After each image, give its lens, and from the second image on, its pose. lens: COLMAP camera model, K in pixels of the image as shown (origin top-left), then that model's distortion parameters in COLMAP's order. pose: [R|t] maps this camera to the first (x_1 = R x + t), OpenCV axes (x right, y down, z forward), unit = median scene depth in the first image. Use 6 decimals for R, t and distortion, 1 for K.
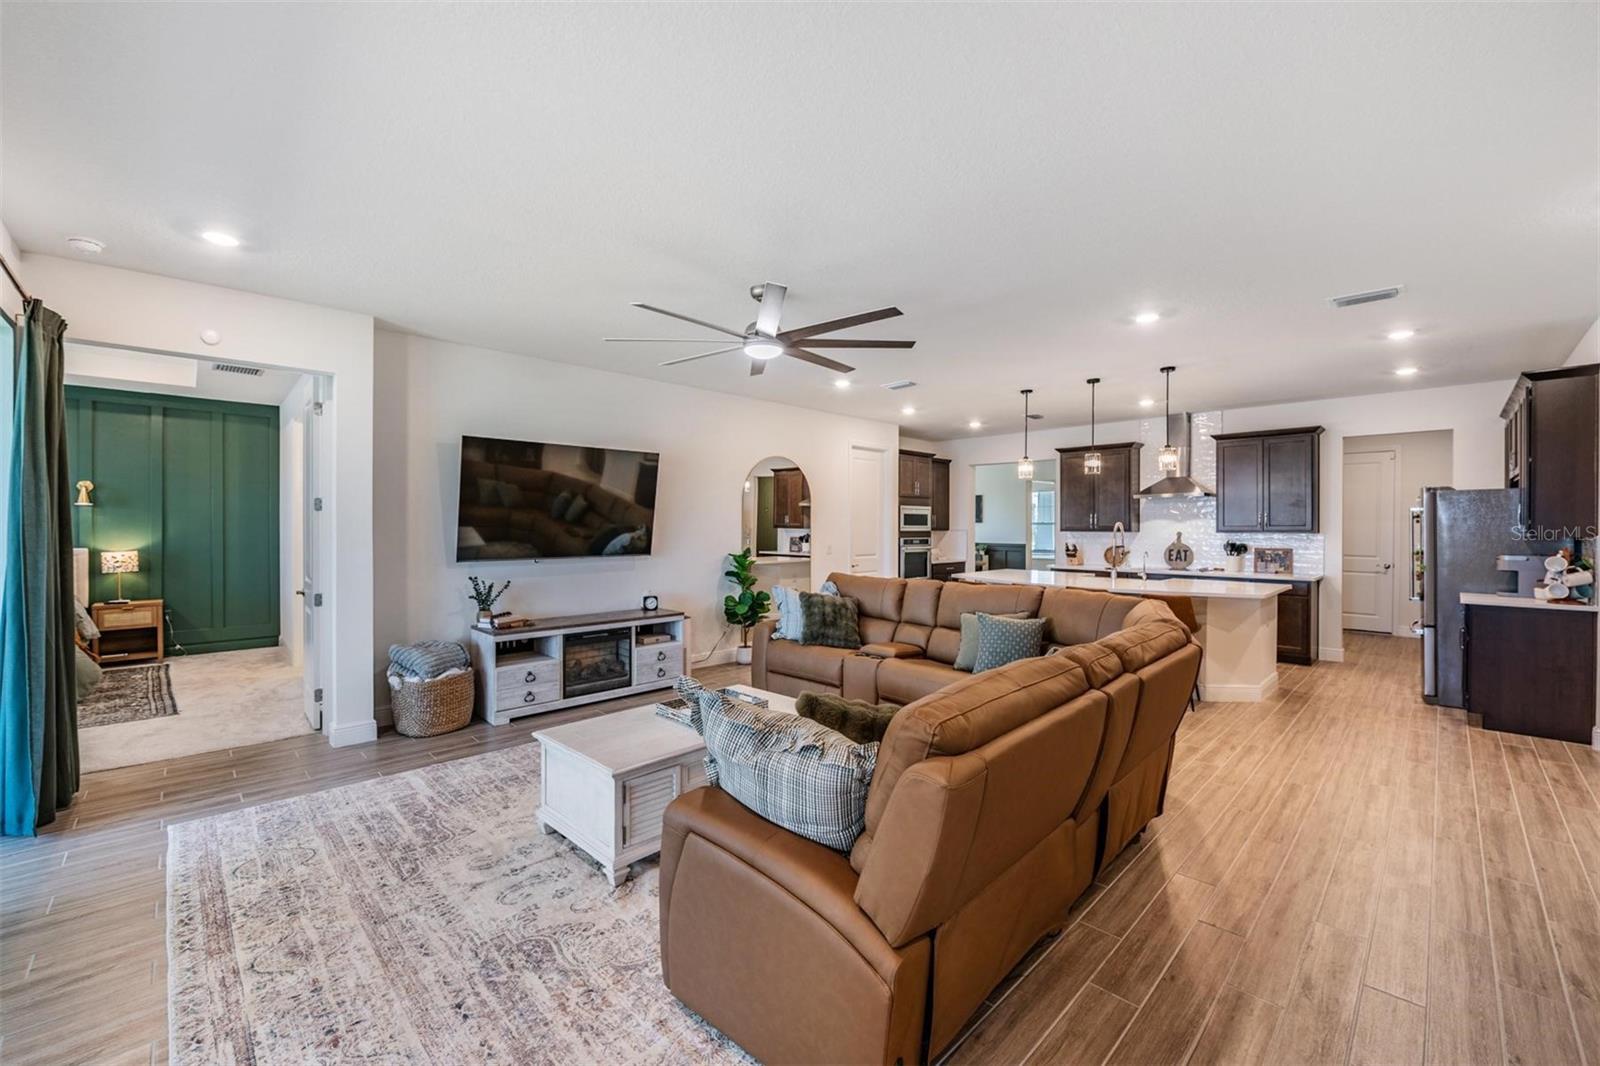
lens RADIAL K [[640.9, 0, 795.4], [0, 640.9, 528.2], [0, 0, 1]] dist [-0.013727, -0.000313]
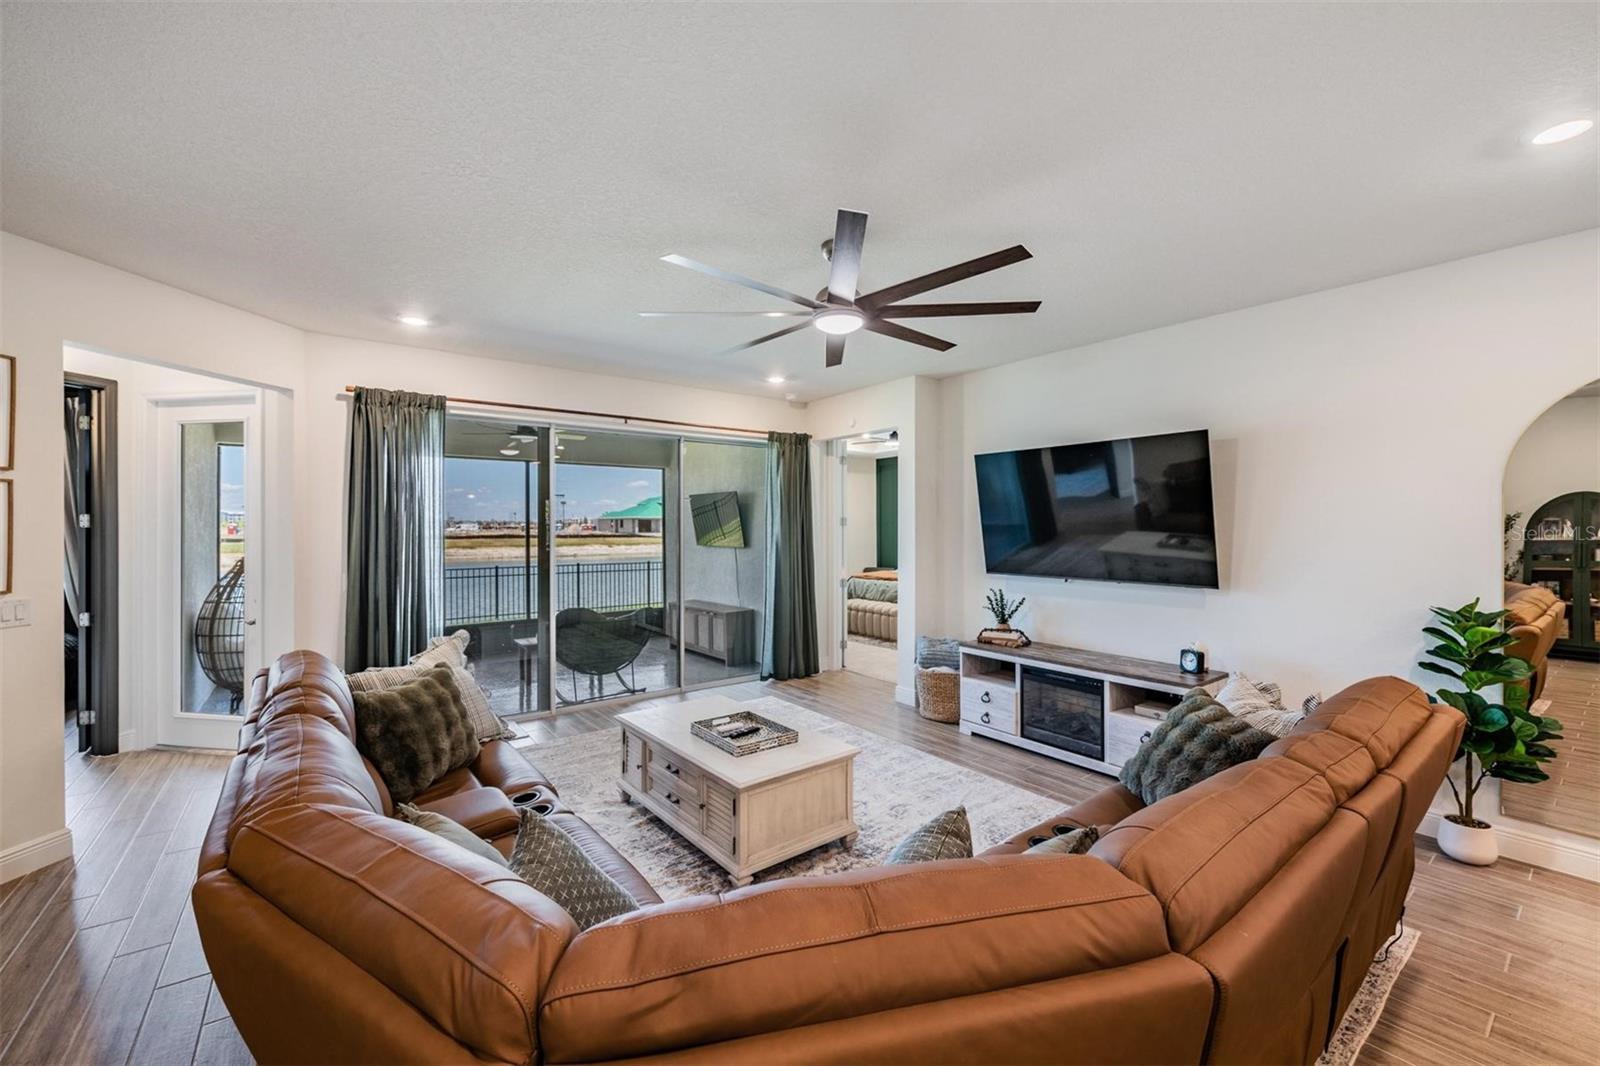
lens RADIAL K [[641.2, 0, 797.9], [0, 641.2, 520.7], [0, 0, 1]] dist [-0.015891, 0.000253]
pose [[-0.127723, -0.008681, -0.991772, 0.377584], [-0.001076, 0.999962, -0.008614, -0.016366], [0.991809, -0.000033, -0.127727, 0.547231]]
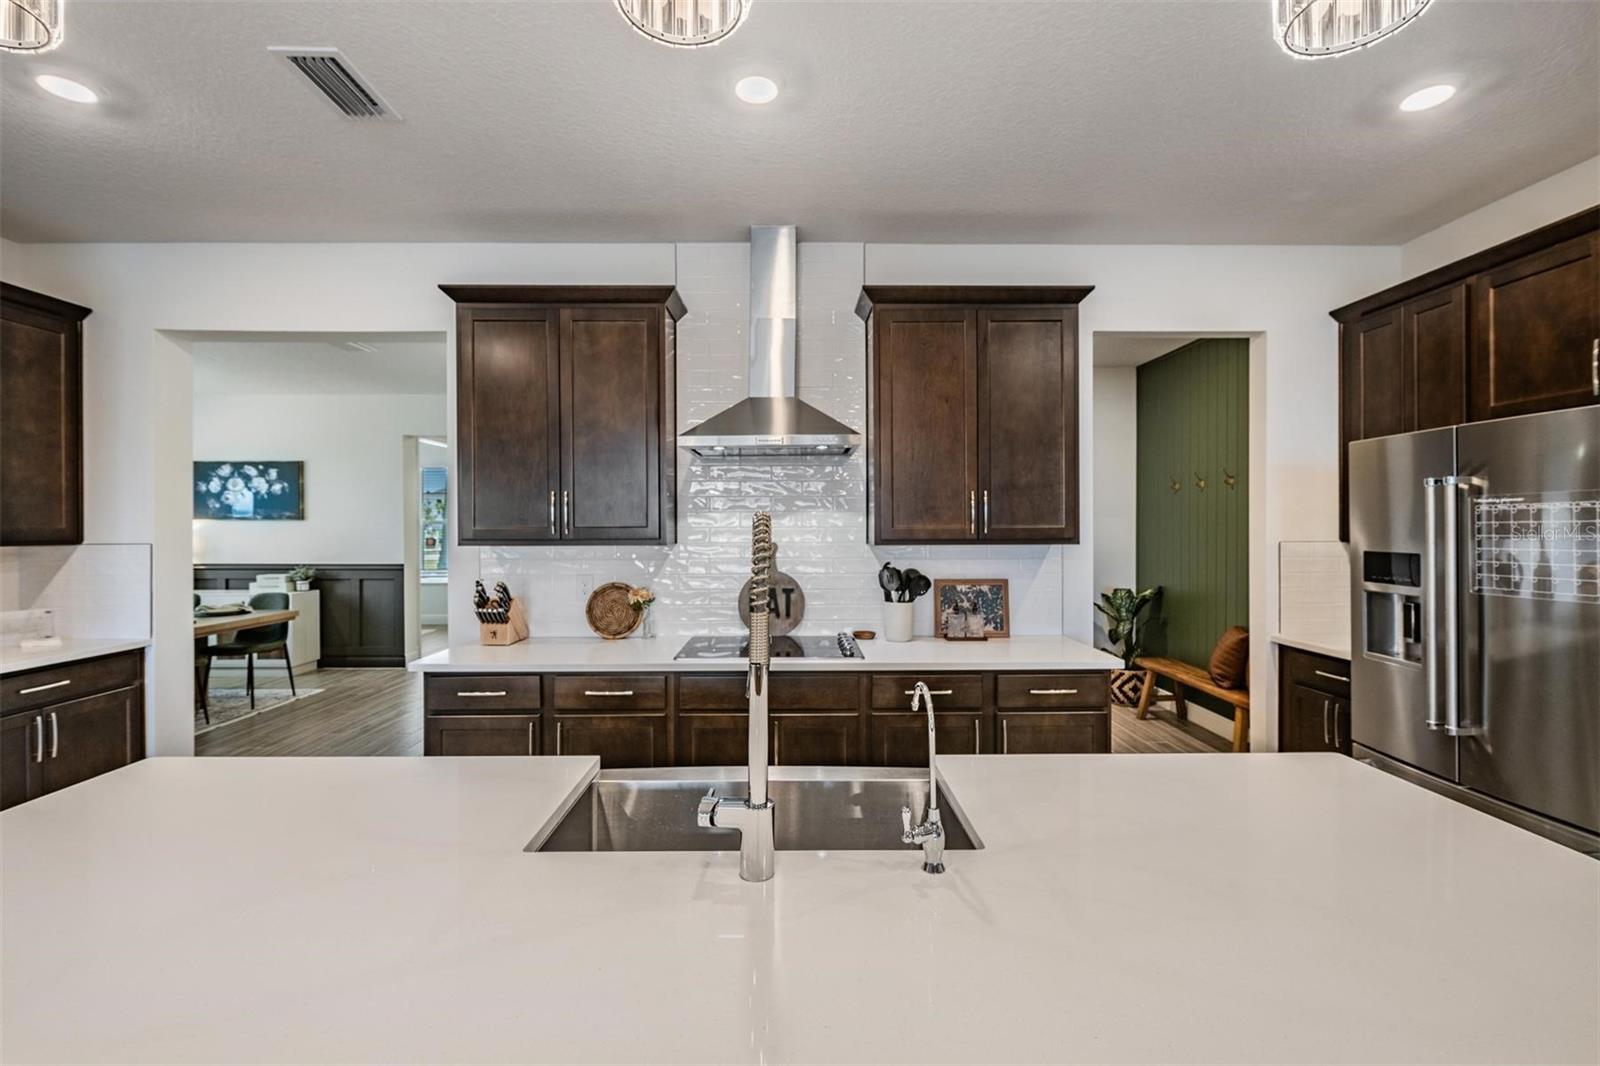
lens RADIAL K [[696.6, 0, 799.3], [0, 696.6, 531.7], [0, 0, 1]] dist [-0.001955, -0.000398]
pose [[0.687437, -0.008994, 0.726188, 0.330741], [0.005545, 0.999959, 0.007136, -0.004418], [-0.726222, -0.000879, 0.687459, 0.755803]]
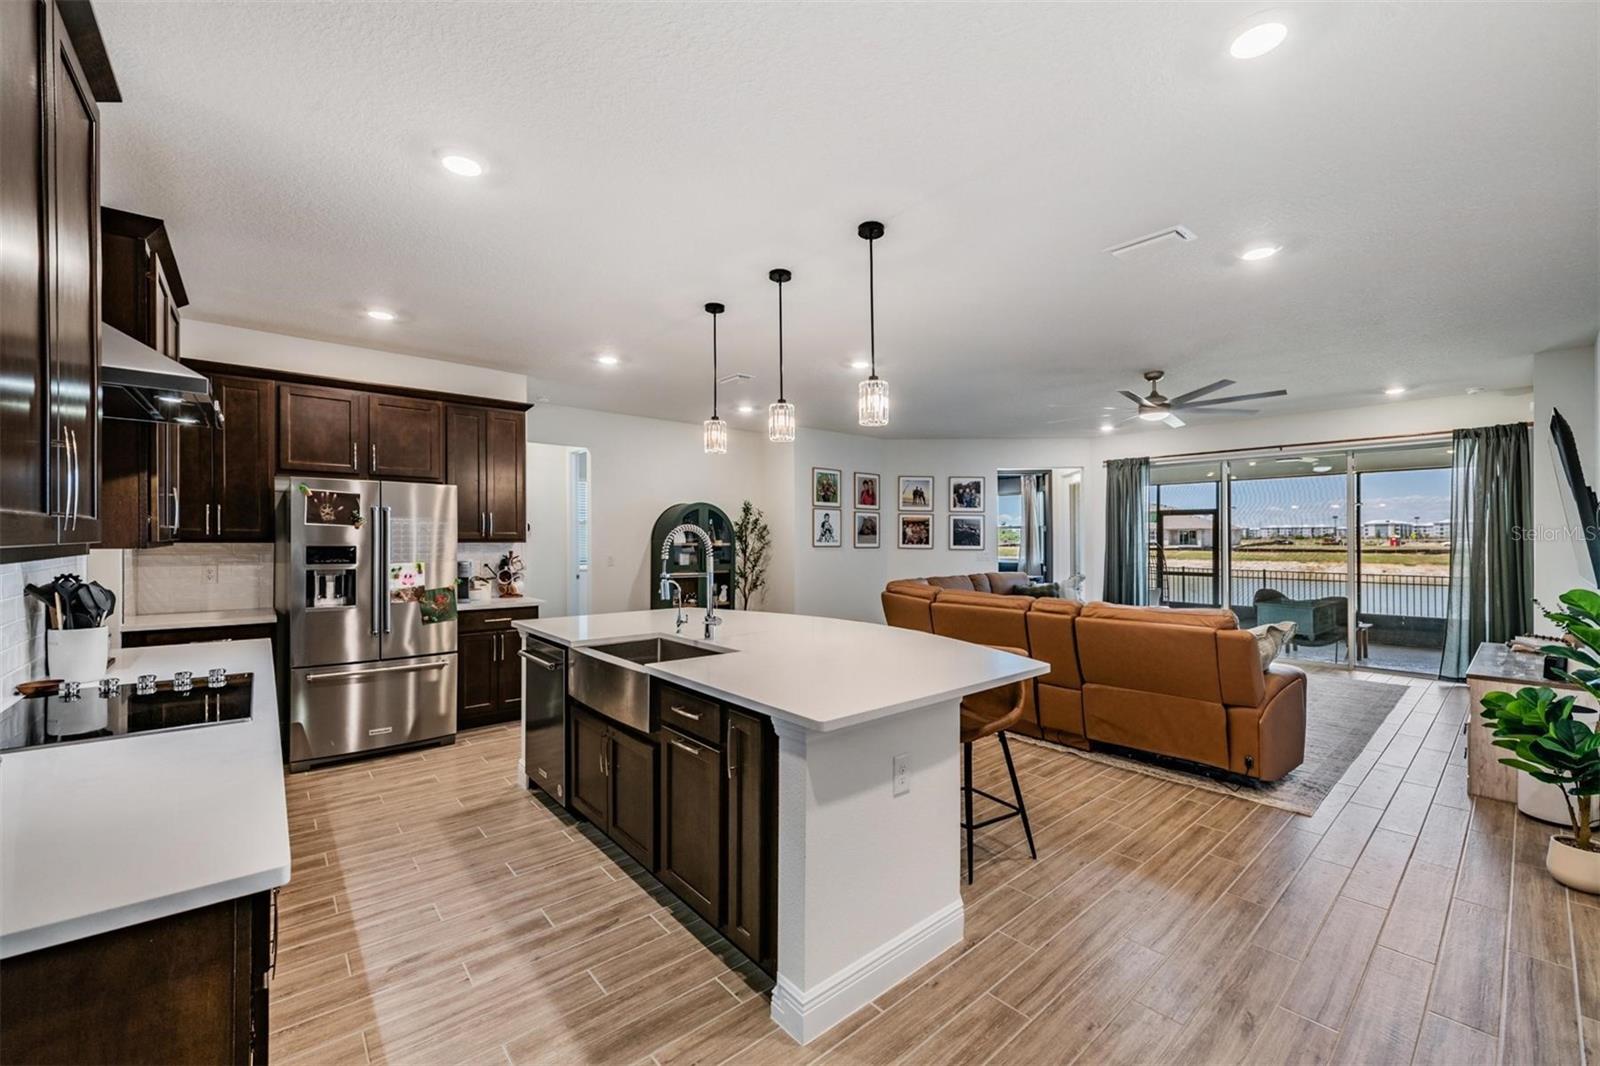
lens RADIAL K [[639.8, 0, 803.1], [0, 639.8, 533.8], [0, 0, 1]] dist [-0.013192, -0.000414]
pose [[-0.998232, -0.001962, 0.059403, 0.342349], [-0.002246, 0.999986, -0.004713, -0.000407], [-0.059393, -0.004838, -0.998223, 1.292414]]
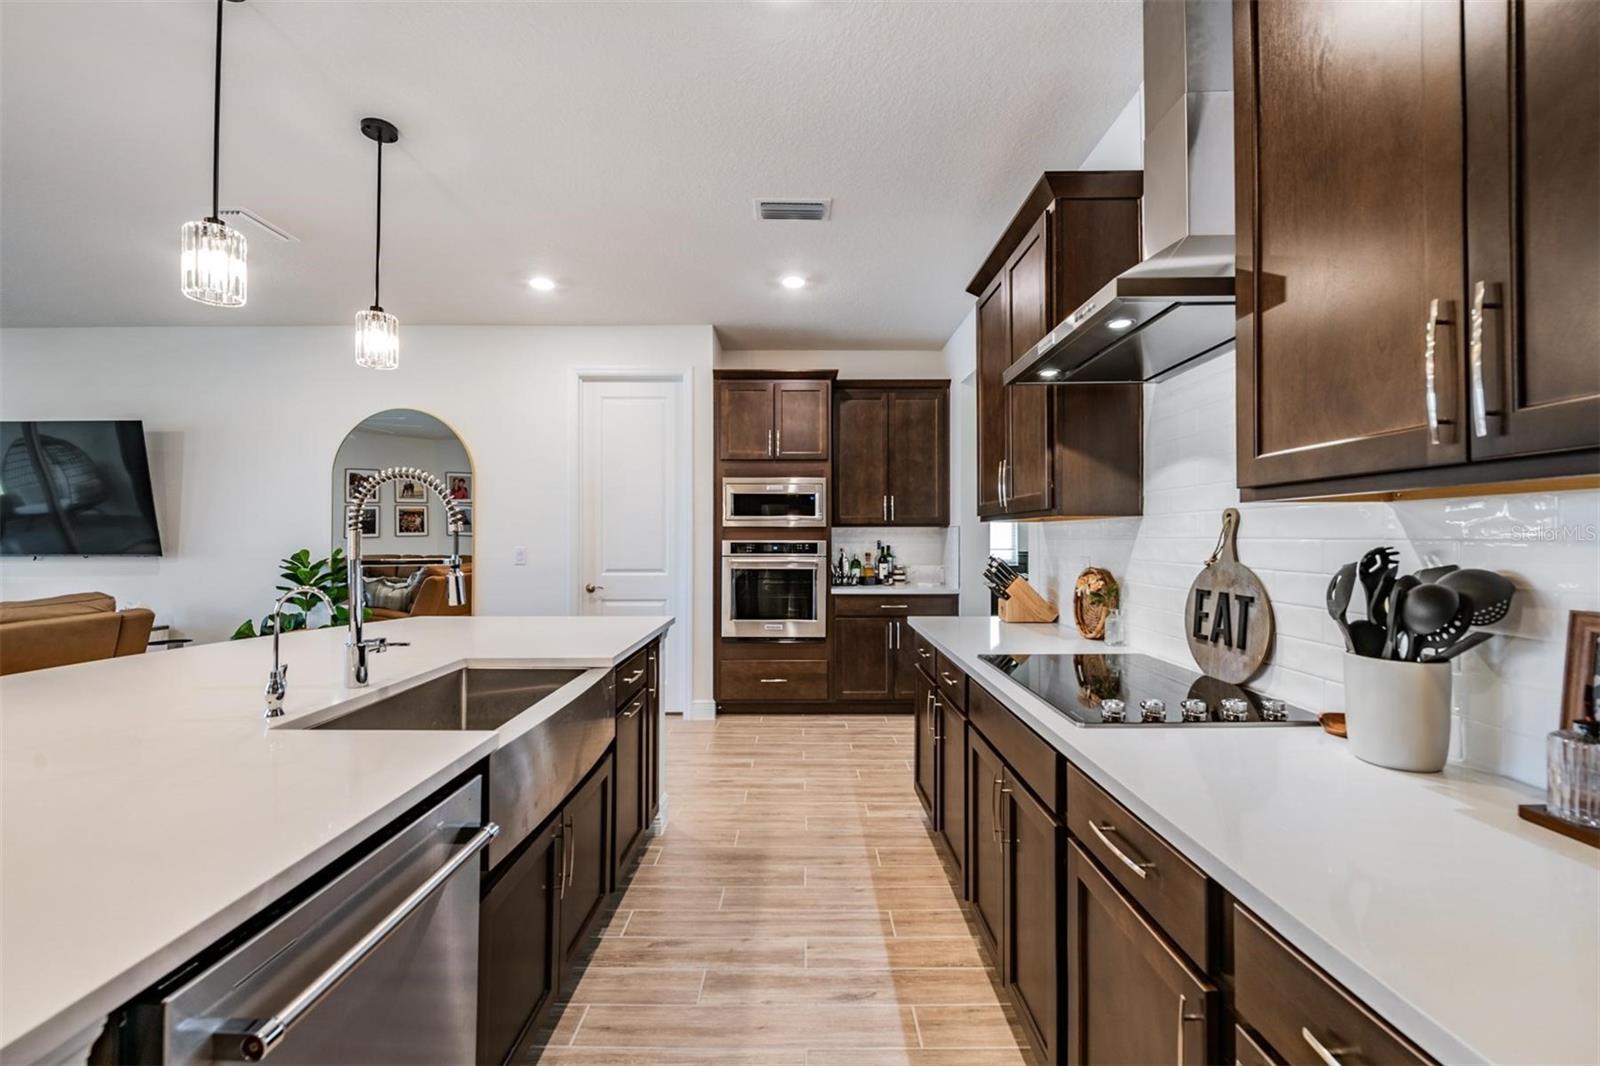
lens RADIAL K [[650.3, 0, 799.8], [0, 650.3, 527.8], [0, 0, 1]] dist [-0.006900, -0.000118]
pose [[0.716253, -0.011117, -0.697752, 0.705033], [0.000299, 0.999878, -0.015623, 0.016571], [0.697840, 0.010981, 0.716169, 0.811794]]
